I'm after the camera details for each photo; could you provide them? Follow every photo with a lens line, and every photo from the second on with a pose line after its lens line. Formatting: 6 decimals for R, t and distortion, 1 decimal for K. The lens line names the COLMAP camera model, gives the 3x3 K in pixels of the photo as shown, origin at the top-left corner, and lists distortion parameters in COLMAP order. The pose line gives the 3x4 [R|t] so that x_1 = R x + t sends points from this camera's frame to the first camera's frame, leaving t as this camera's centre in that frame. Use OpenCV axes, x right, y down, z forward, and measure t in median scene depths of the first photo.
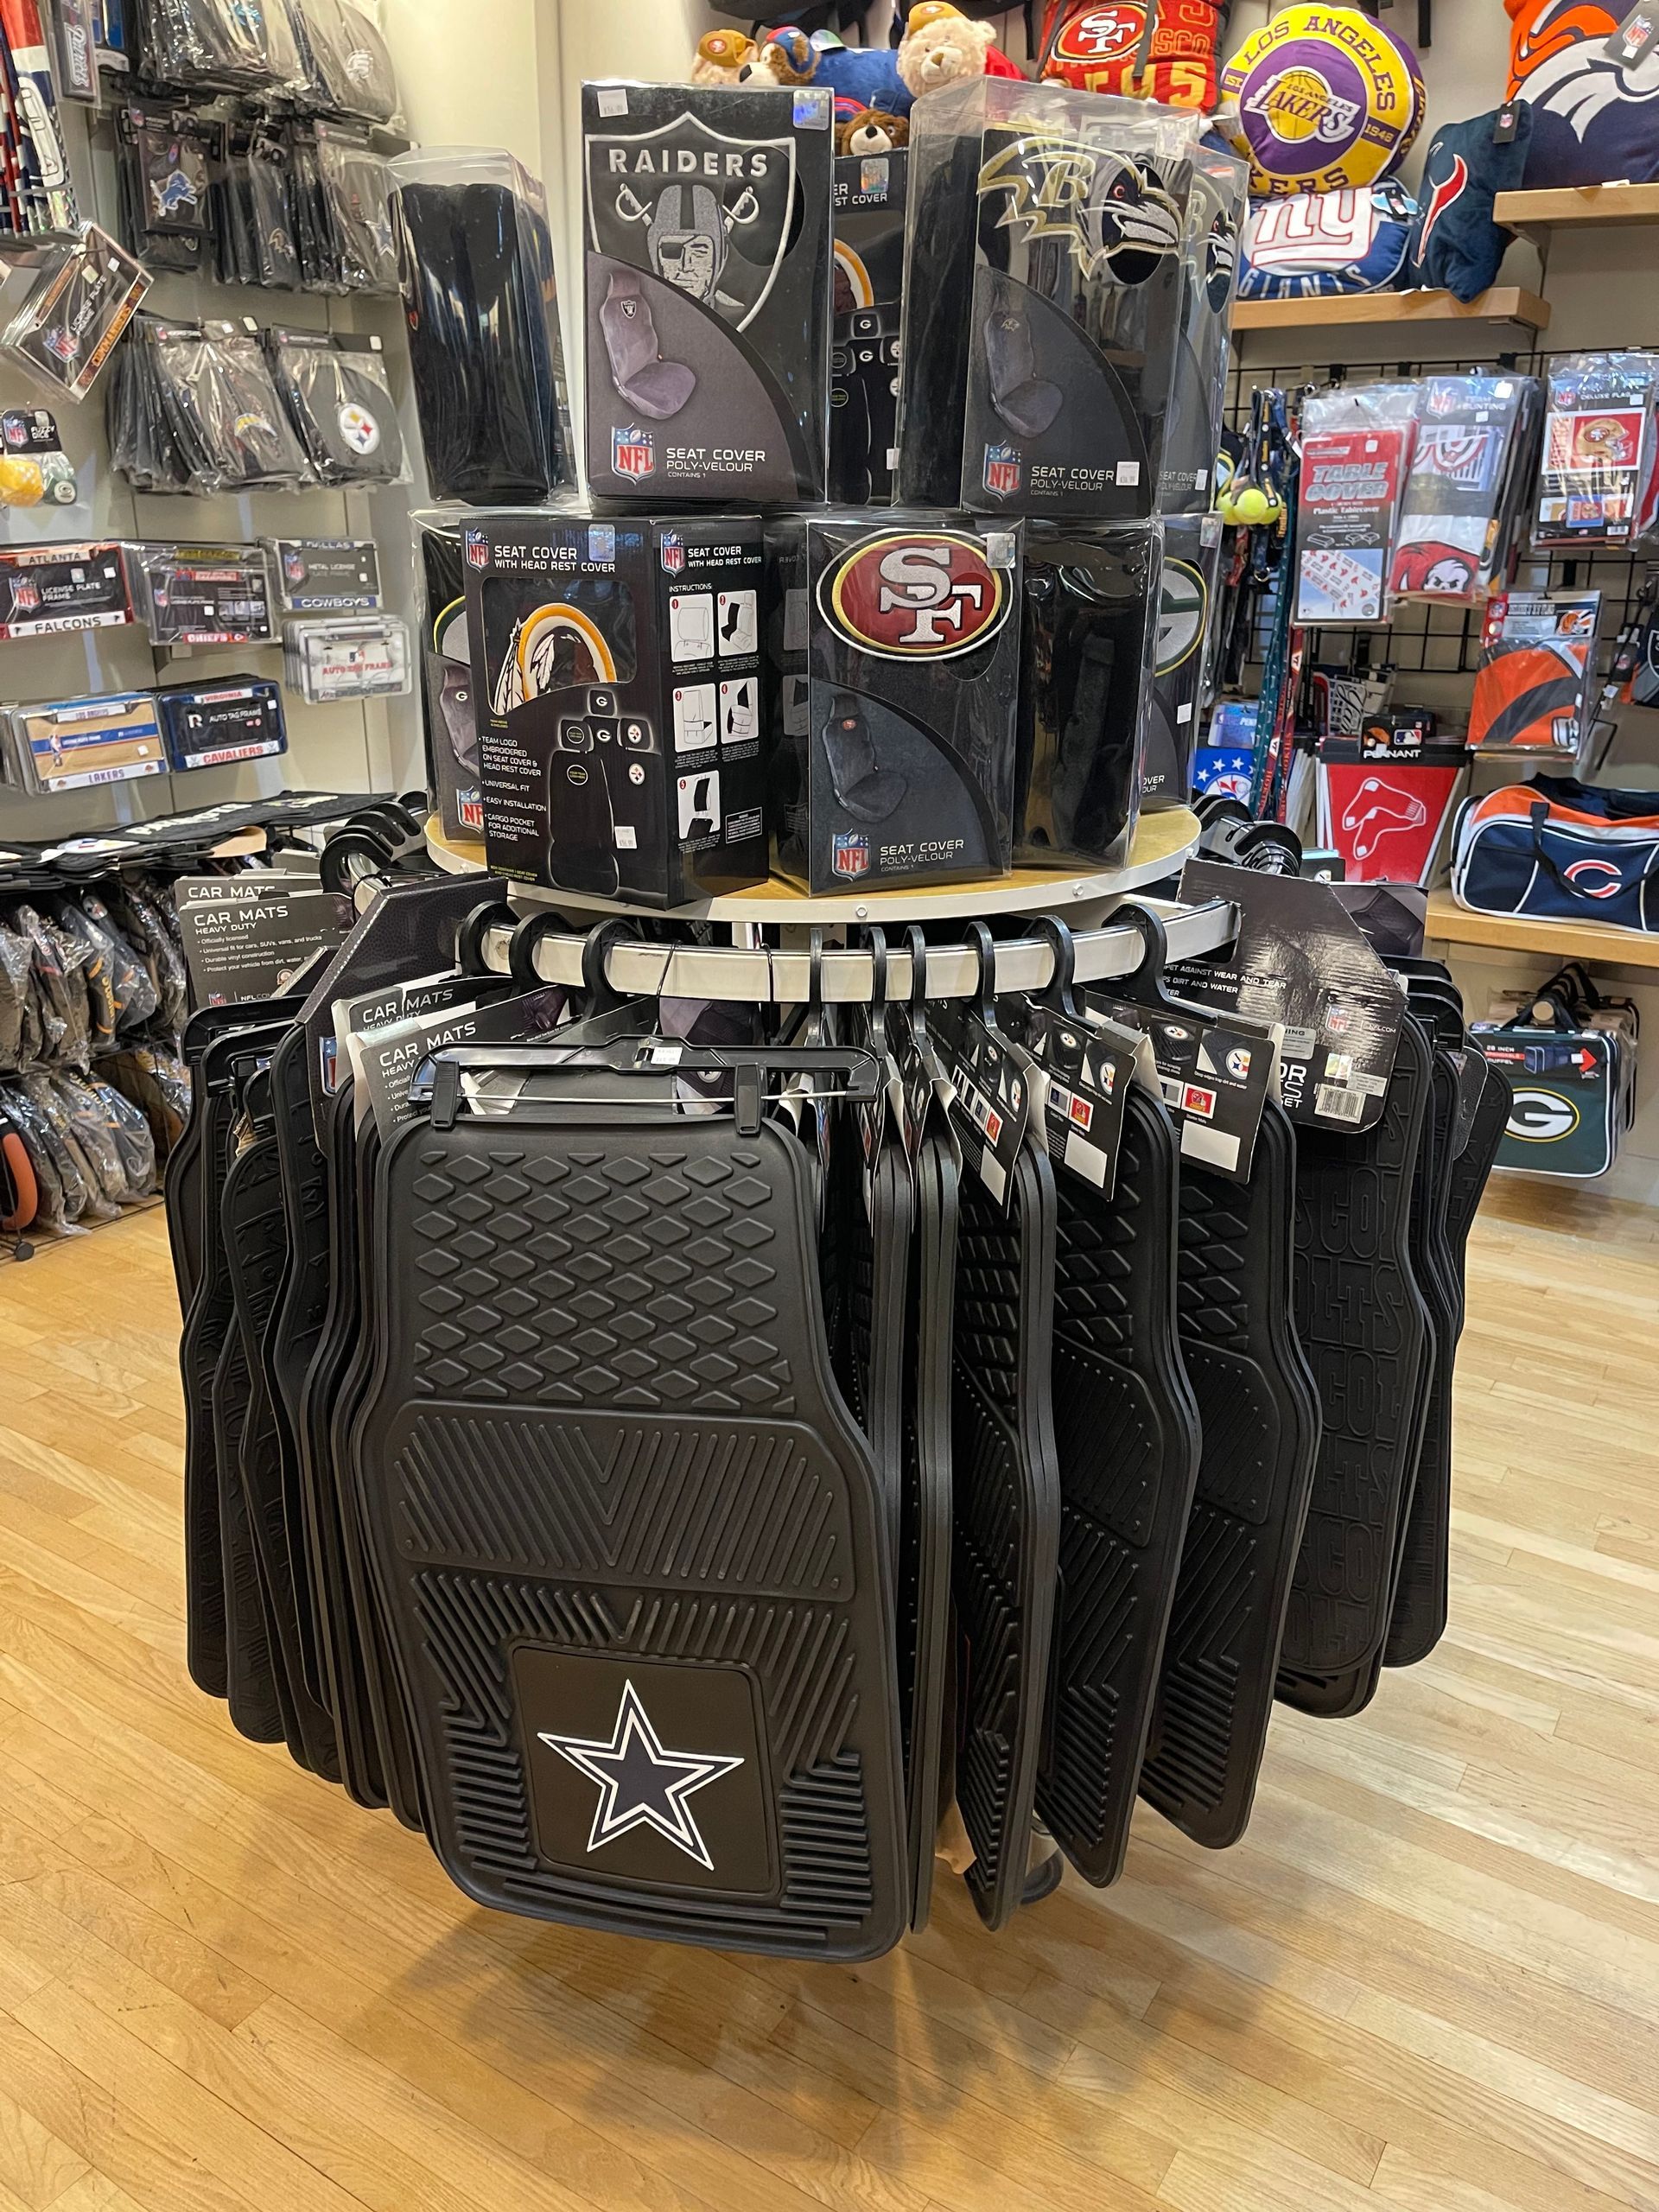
lens RADIAL K [[1634.6, 0, 811.4], [0, 1634.6, 1121.2], [0, 0, 1]] dist [0.069082, -0.097447]
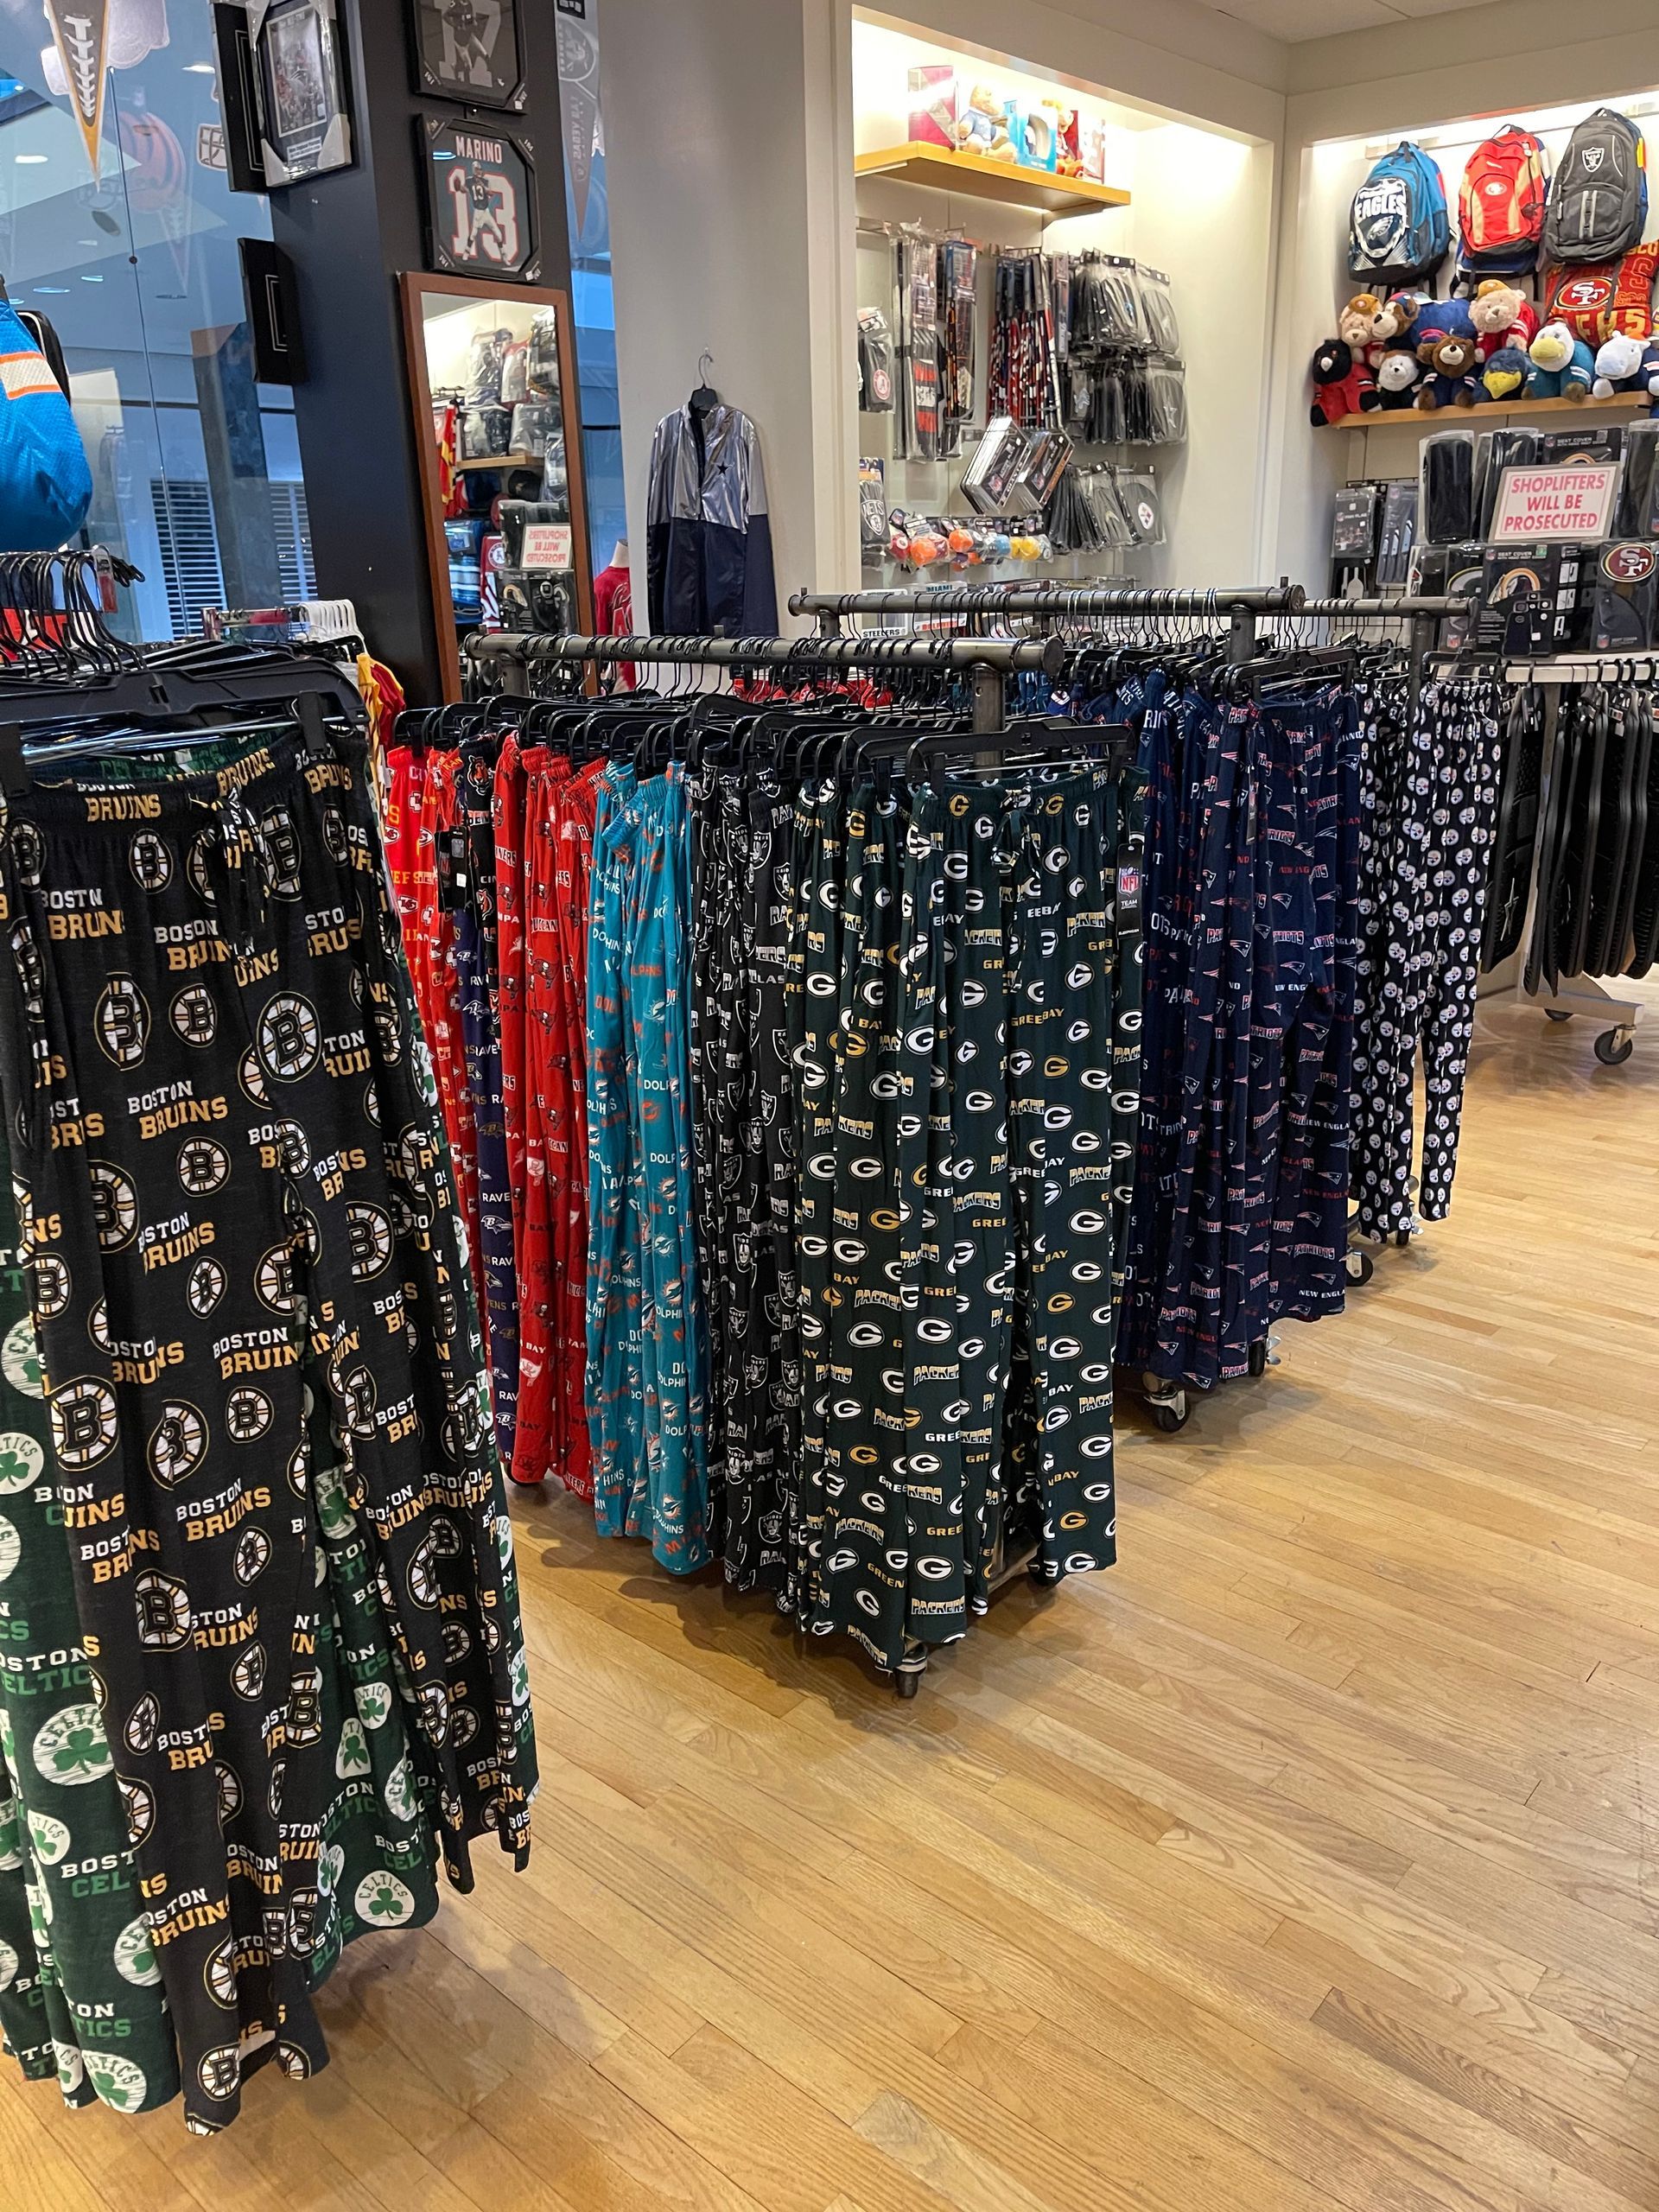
lens RADIAL K [[1634.6, 0, 838.0], [0, 1634.6, 1131.6], [0, 0, 1]] dist [0.069082, -0.097447]
pose [[0.990943, 0.009207, -0.133968, -0.465290], [-0.012614, 0.999618, -0.024605, 0.410824], [0.133690, 0.026072, 0.990680, -1.100490]]
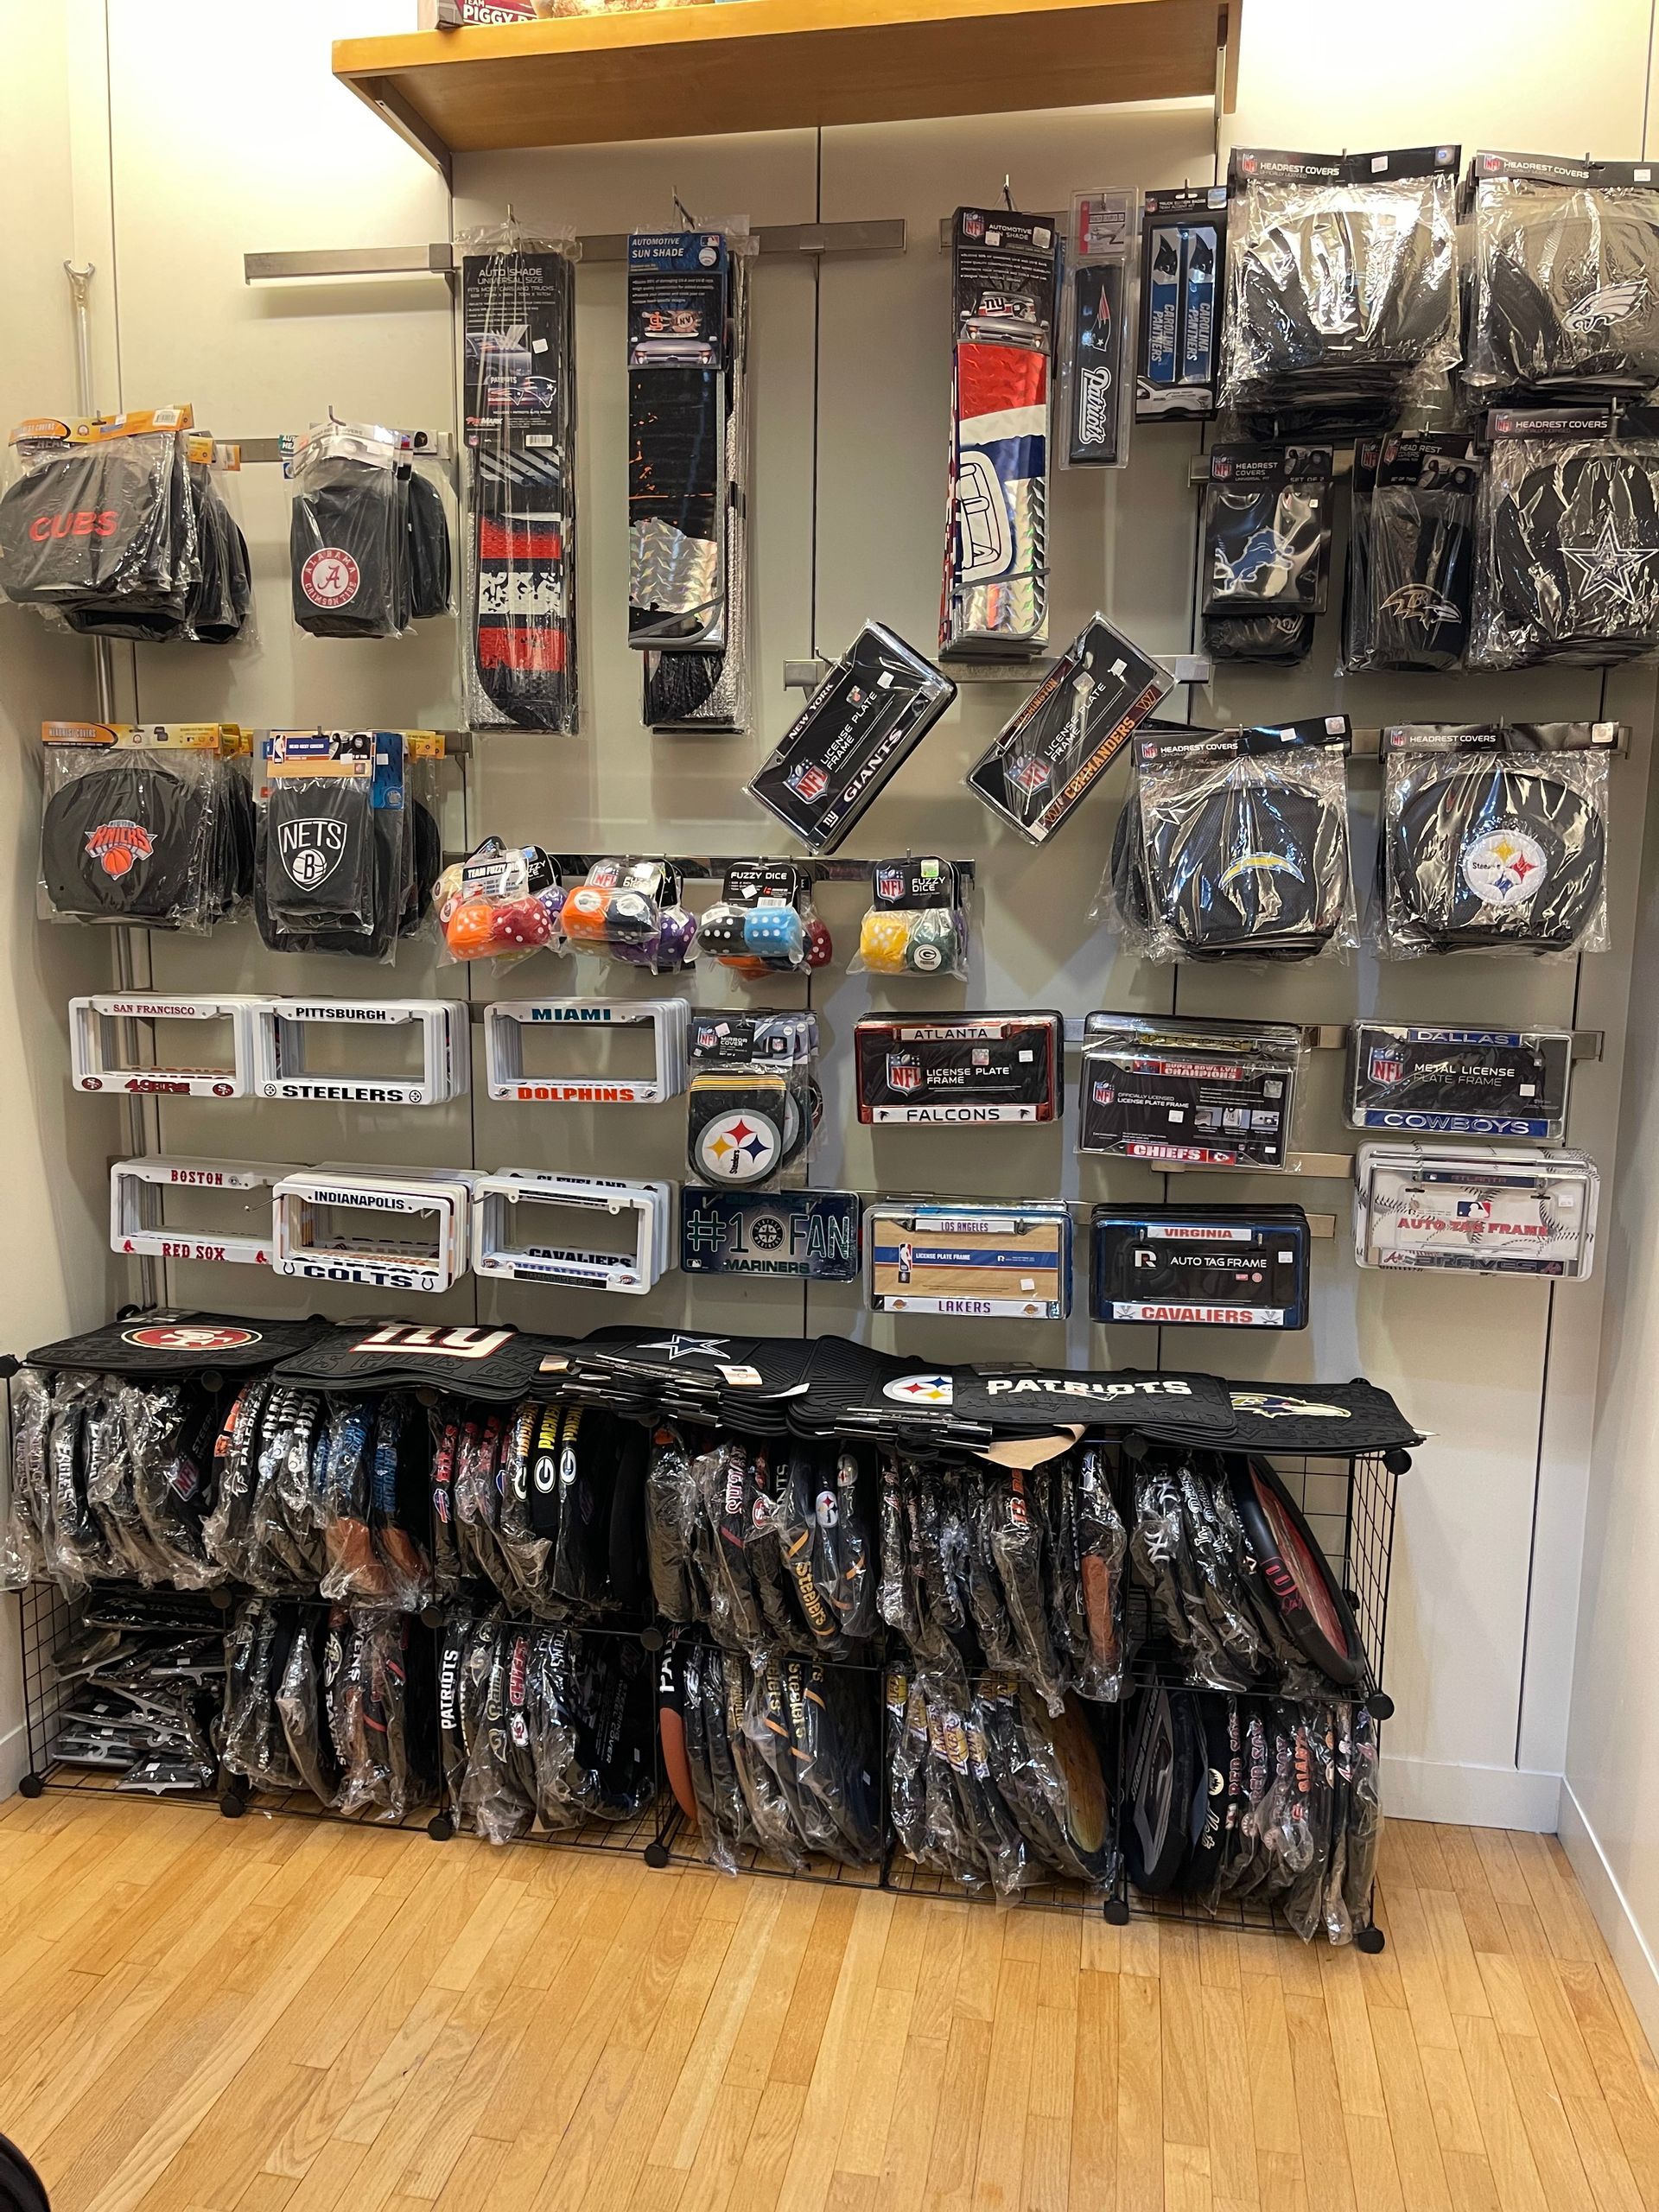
lens RADIAL K [[1634.6, 0, 835.3], [0, 1634.6, 1110.7], [0, 0, 1]] dist [0.069082, -0.097447]
pose [[0.388232, 0.139981, -0.910868, 0.257496], [-0.338575, 0.940939, 0.000294, -0.325226], [0.857113, 0.308284, 0.412697, 0.730566]]
